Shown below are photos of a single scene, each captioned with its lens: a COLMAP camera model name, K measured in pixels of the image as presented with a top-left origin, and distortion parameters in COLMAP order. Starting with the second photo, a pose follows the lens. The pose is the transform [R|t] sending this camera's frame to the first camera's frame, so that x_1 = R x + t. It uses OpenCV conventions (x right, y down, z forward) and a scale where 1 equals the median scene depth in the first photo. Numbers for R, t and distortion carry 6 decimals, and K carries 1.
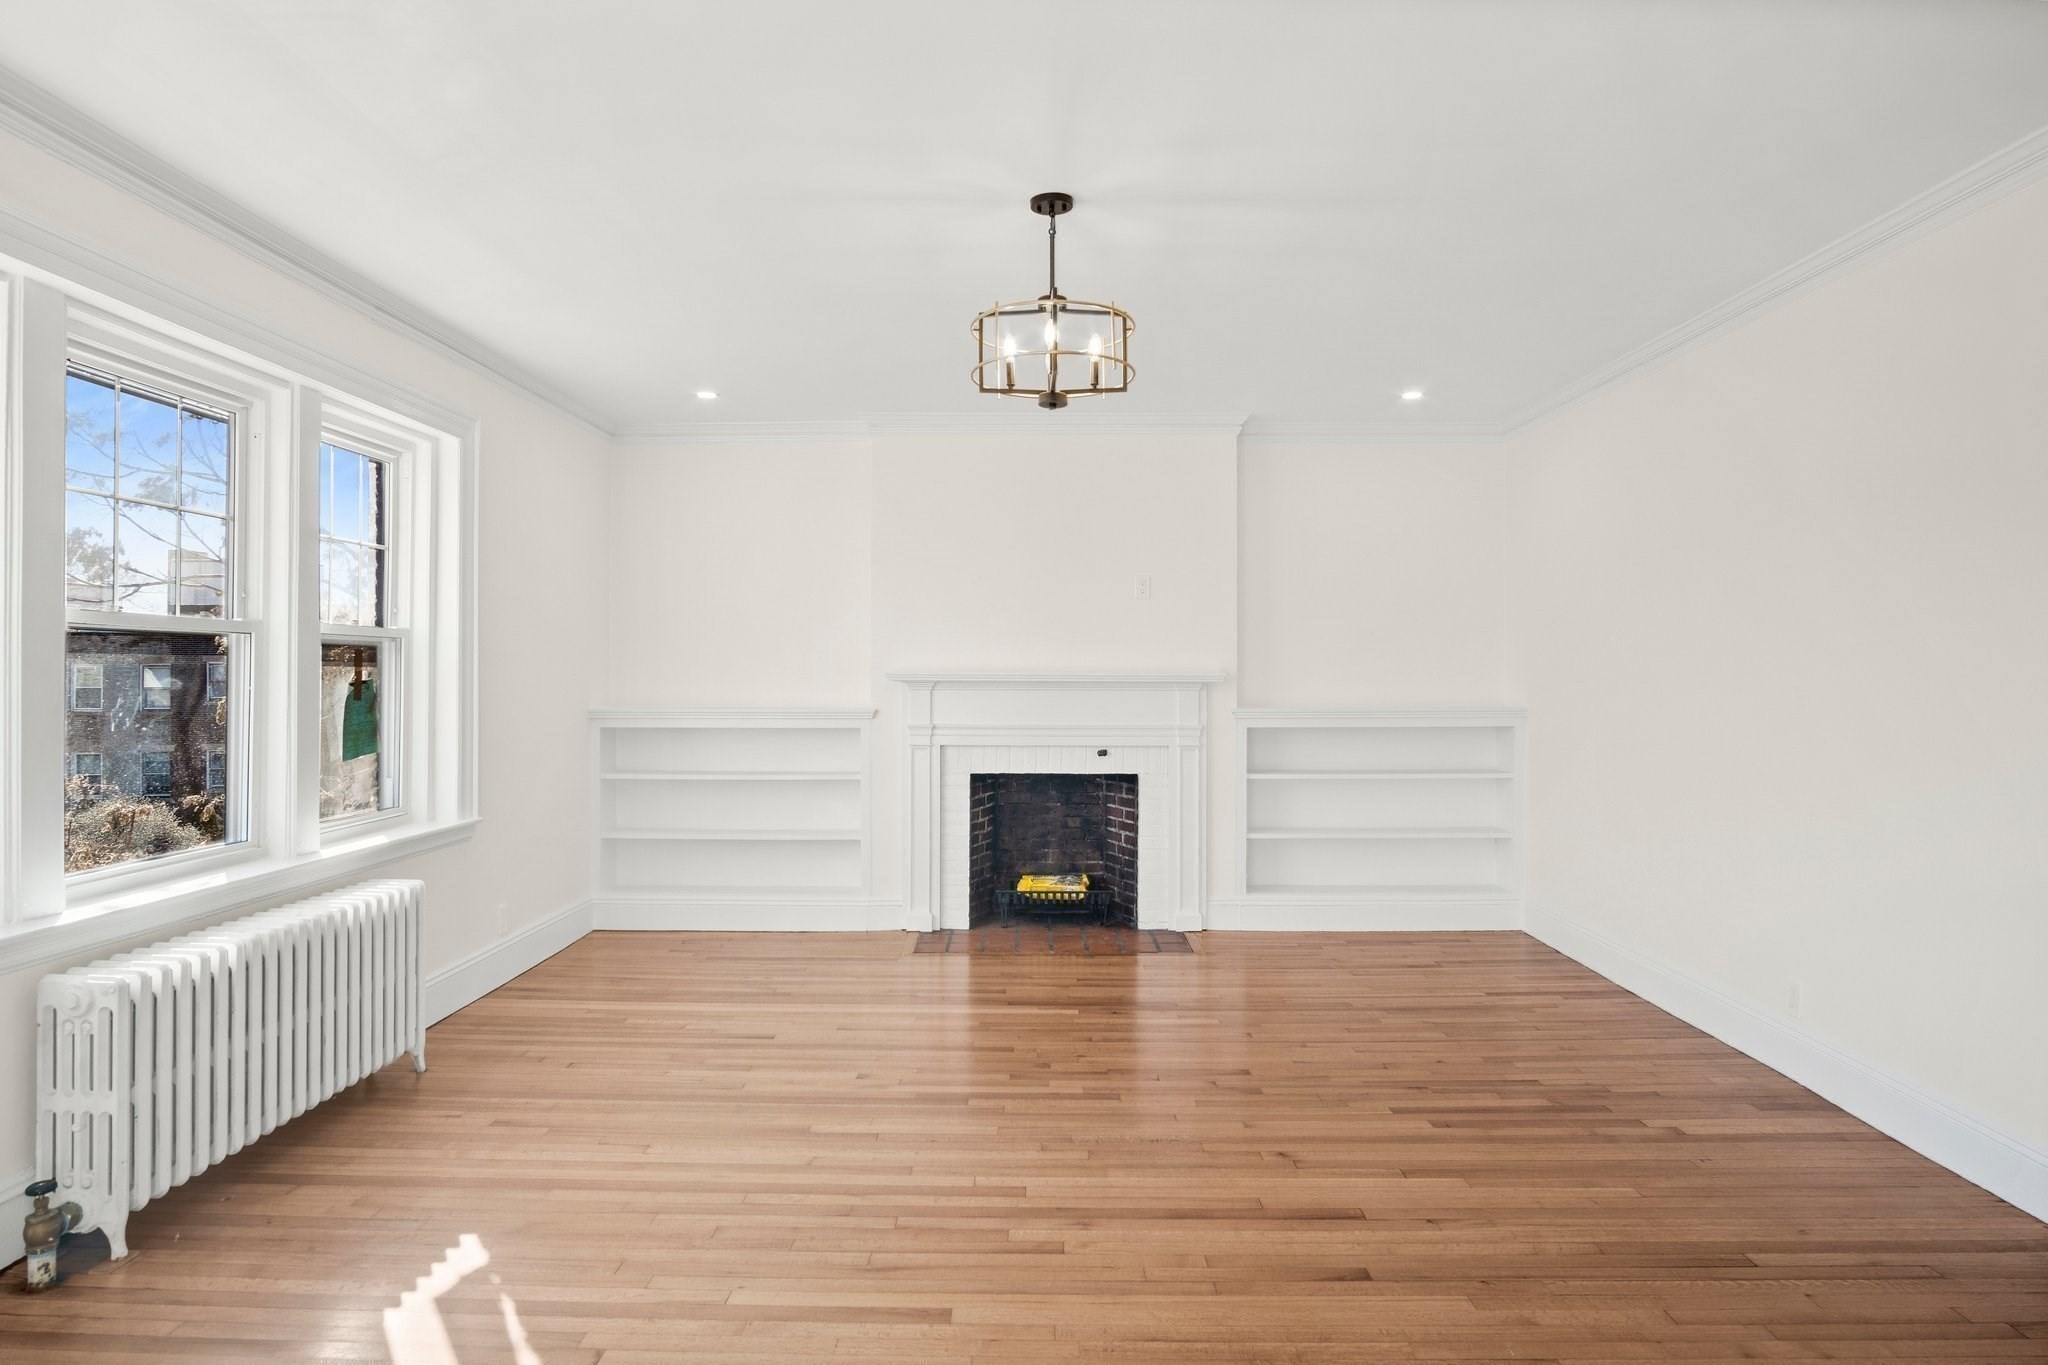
lens RADIAL K [[1157.3, 0, 1029.8], [0, 1157.3, 651.9], [0, 0, 1]] dist [-0.025602, 0.002784]
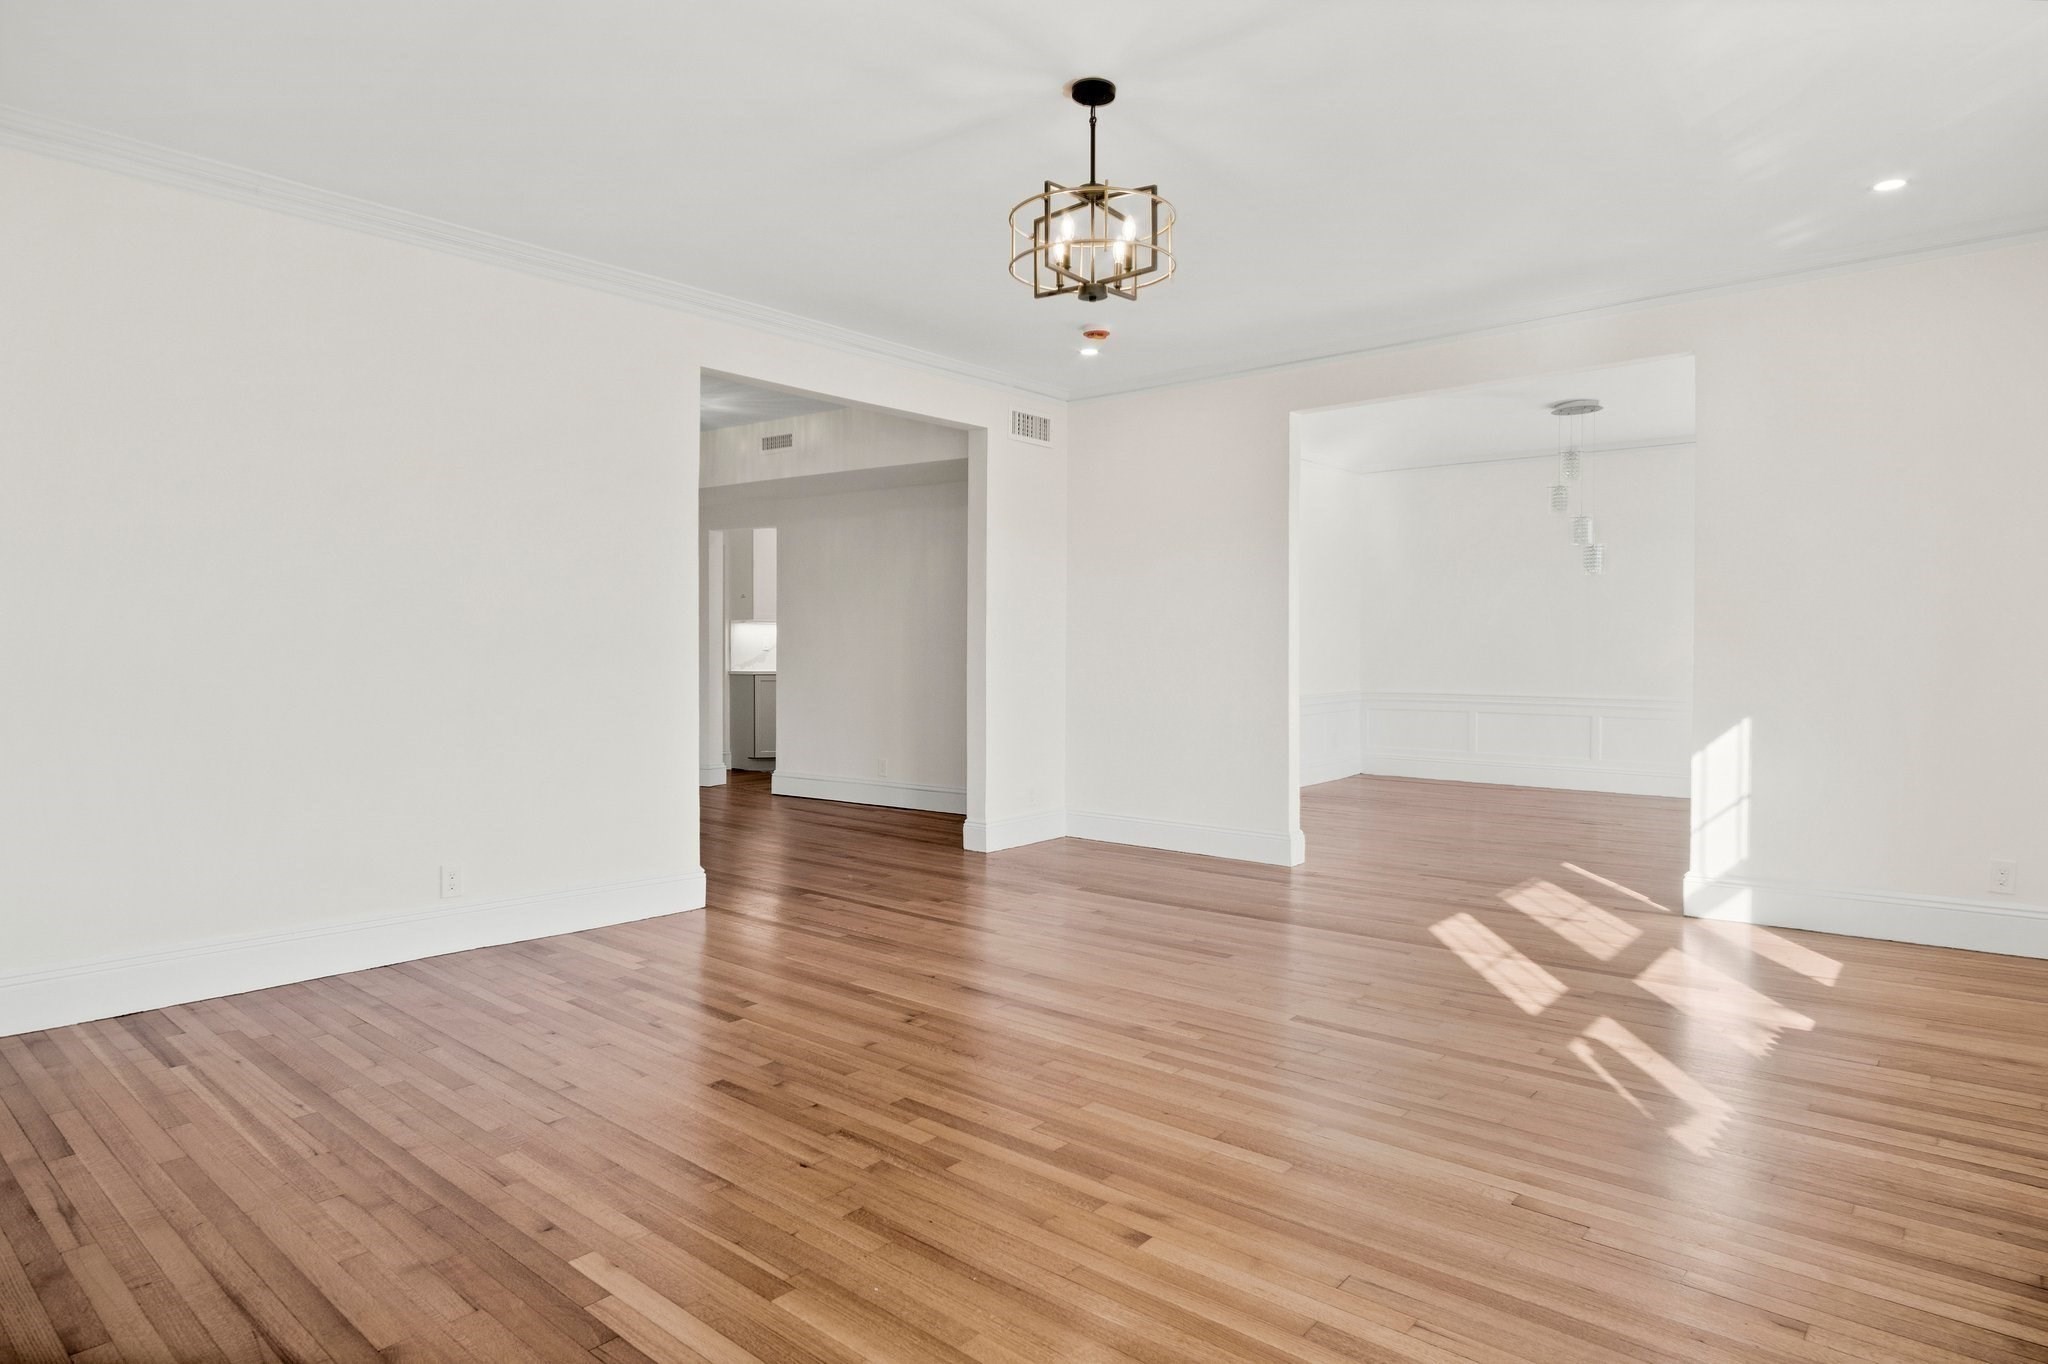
lens RADIAL K [[1157.3, 0, 1029.8], [0, 1157.3, 651.4], [0, 0, 1]] dist [-0.025602, 0.002784]
pose [[-0.777636, -0.003702, 0.628704, -0.303263], [-0.013963, 0.999838, -0.011382, 0.054107], [-0.628560, -0.017629, -0.777562, 0.976024]]
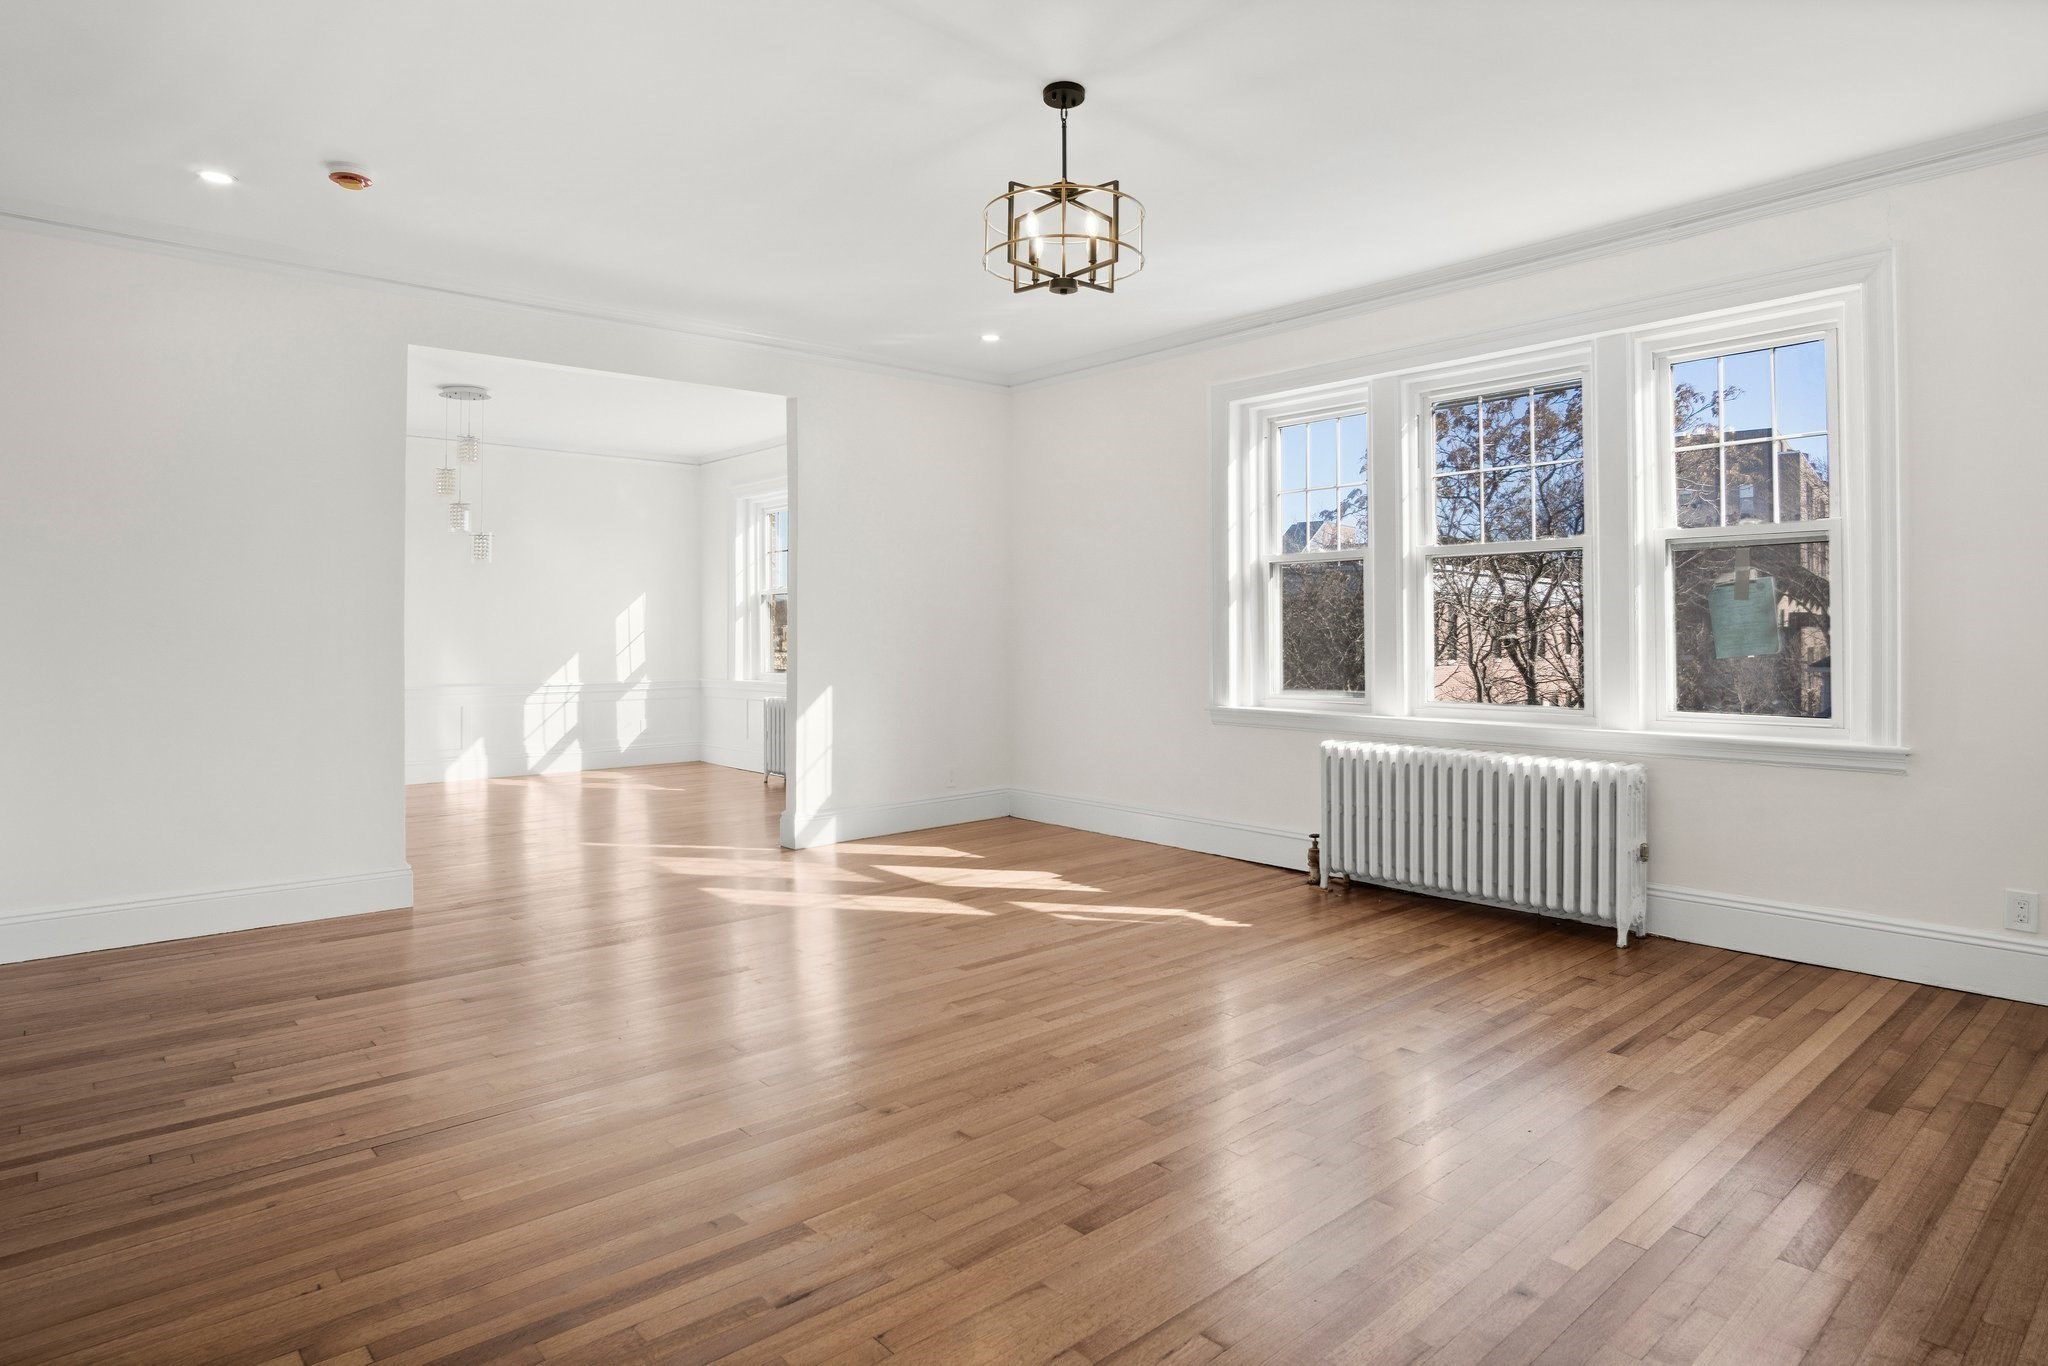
lens RADIAL K [[1128.1, 0, 1036.7], [0, 1128.1, 630.5], [0, 0, 1]] dist [-0.018609, 0.000517]
pose [[-0.733145, 0.005412, -0.680051, 0.385282], [0.018729, 0.999750, -0.012235, 0.049329], [0.679815, -0.021707, -0.733062, 0.929595]]
